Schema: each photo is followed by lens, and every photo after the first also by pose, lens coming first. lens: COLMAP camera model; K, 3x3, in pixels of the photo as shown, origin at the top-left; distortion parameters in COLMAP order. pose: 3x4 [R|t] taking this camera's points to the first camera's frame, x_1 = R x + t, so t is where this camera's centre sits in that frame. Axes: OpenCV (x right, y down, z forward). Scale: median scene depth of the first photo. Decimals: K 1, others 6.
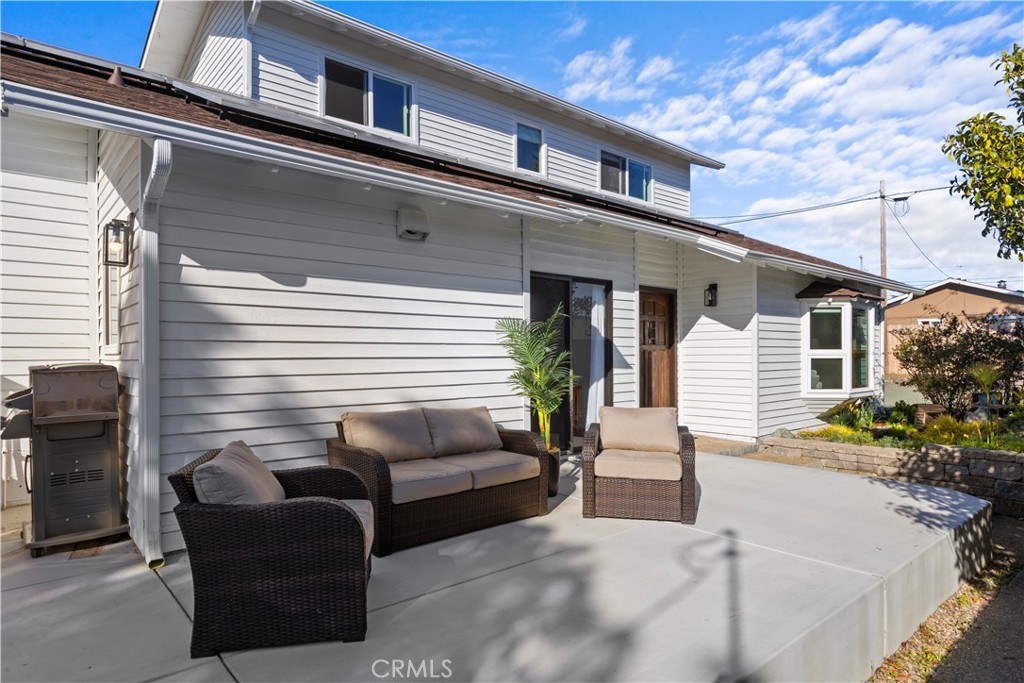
lens RADIAL K [[600.5, 0, 516.5], [0, 600.5, 345.8], [0, 0, 1]] dist [0.002321, -0.000020]
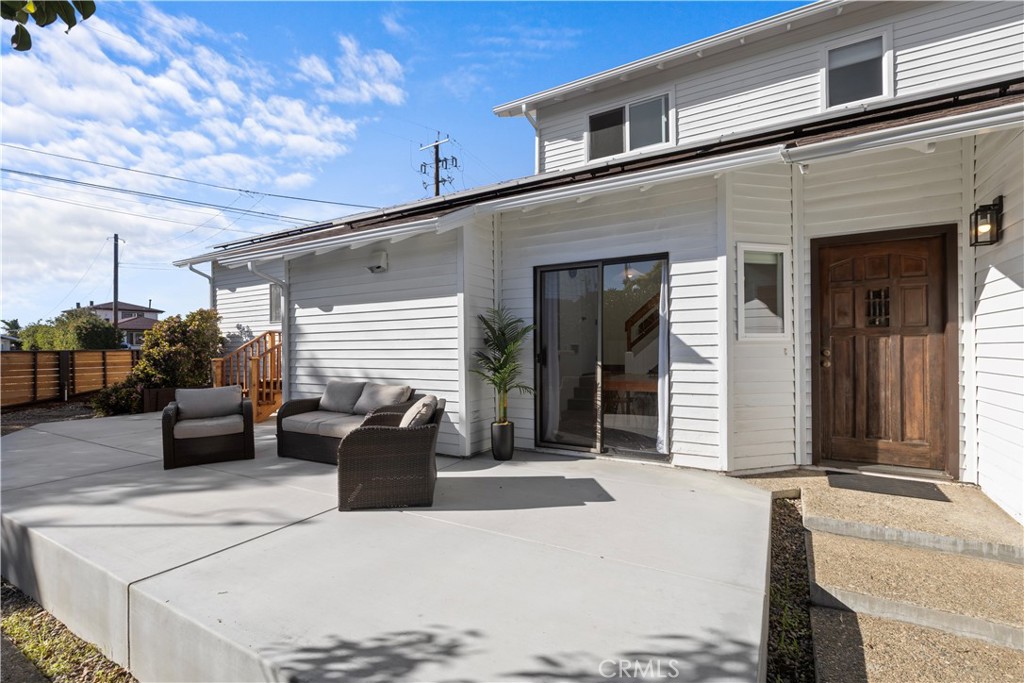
lens RADIAL K [[464.0, 0, 511.8], [0, 464.0, 345.6], [0, 0, 1]] dist [0.000980, -0.000051]
pose [[0.319258, -0.005072, -0.947654, 0.568615], [0.022163, 0.999752, 0.002116, 0.007873], [0.947409, -0.021679, 0.319292, 0.510661]]
